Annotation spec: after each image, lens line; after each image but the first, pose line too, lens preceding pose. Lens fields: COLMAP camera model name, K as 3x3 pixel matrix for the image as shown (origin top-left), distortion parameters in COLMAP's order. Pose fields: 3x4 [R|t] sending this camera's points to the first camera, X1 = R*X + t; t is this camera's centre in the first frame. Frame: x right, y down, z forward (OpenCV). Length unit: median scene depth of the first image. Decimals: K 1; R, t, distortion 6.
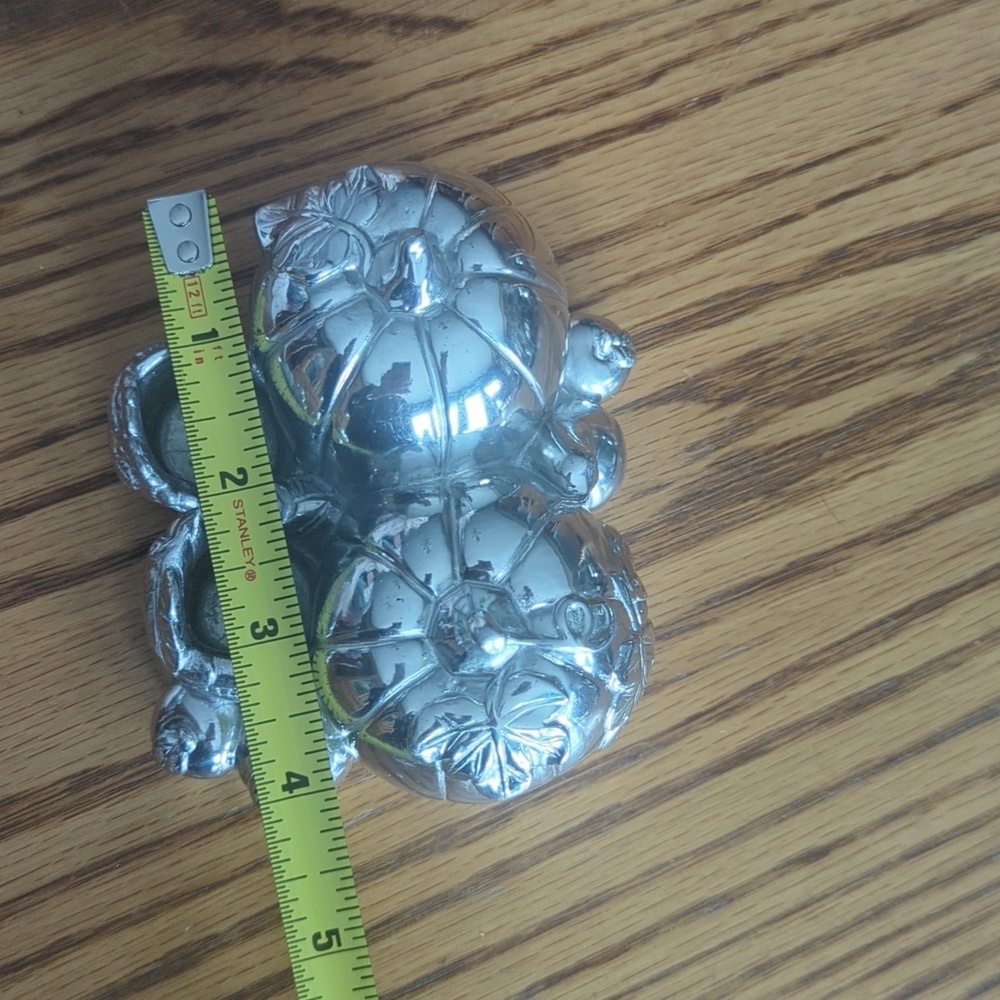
lens RADIAL K [[1638.5, 0, 500.0], [0, 1638.5, 500.0], [0, 0, 1]] dist [0.029643, -0.227546]
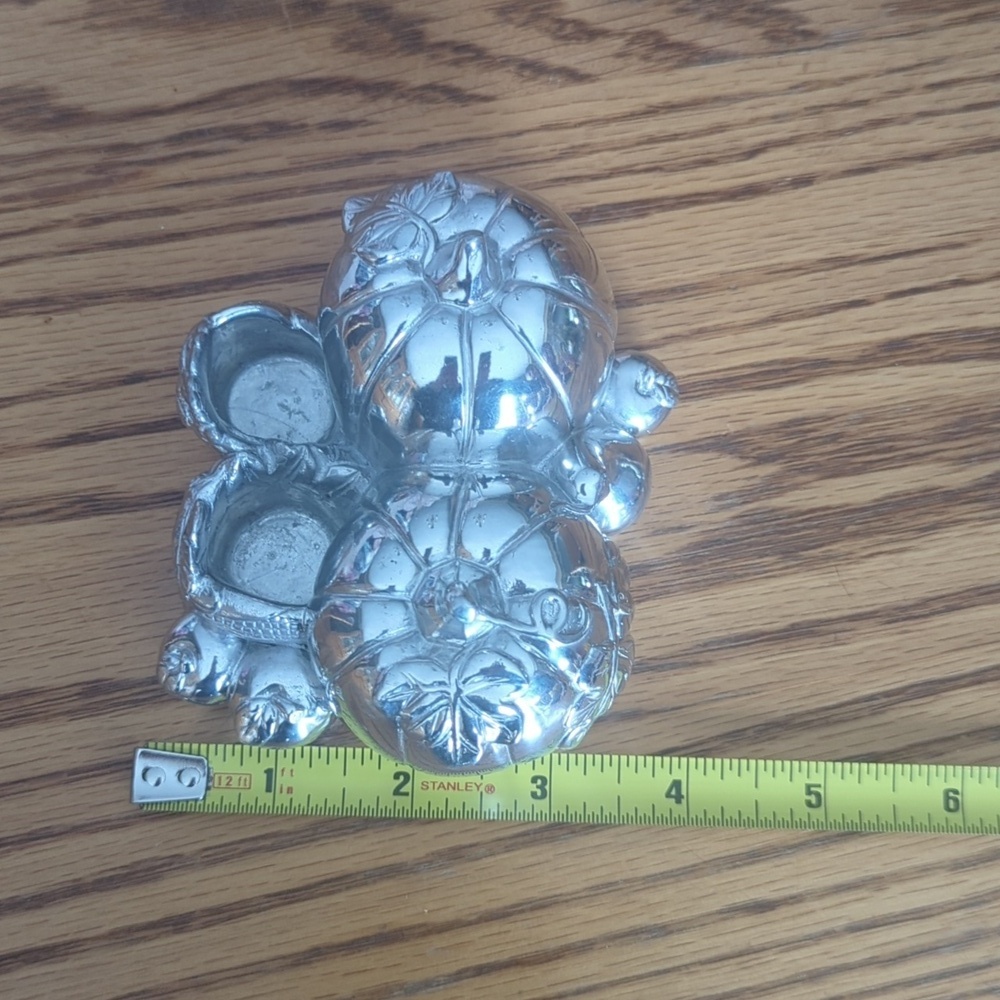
lens RADIAL K [[1638.5, 0, 500.0], [0, 1638.5, 500.0], [0, 0, 1]] dist [0.029643, -0.227546]
pose [[0.974816, 0.183329, -0.126979, 0.113389], [-0.193012, 0.978796, -0.068594, 0.068151], [0.111711, 0.091375, 0.989531, -0.047249]]
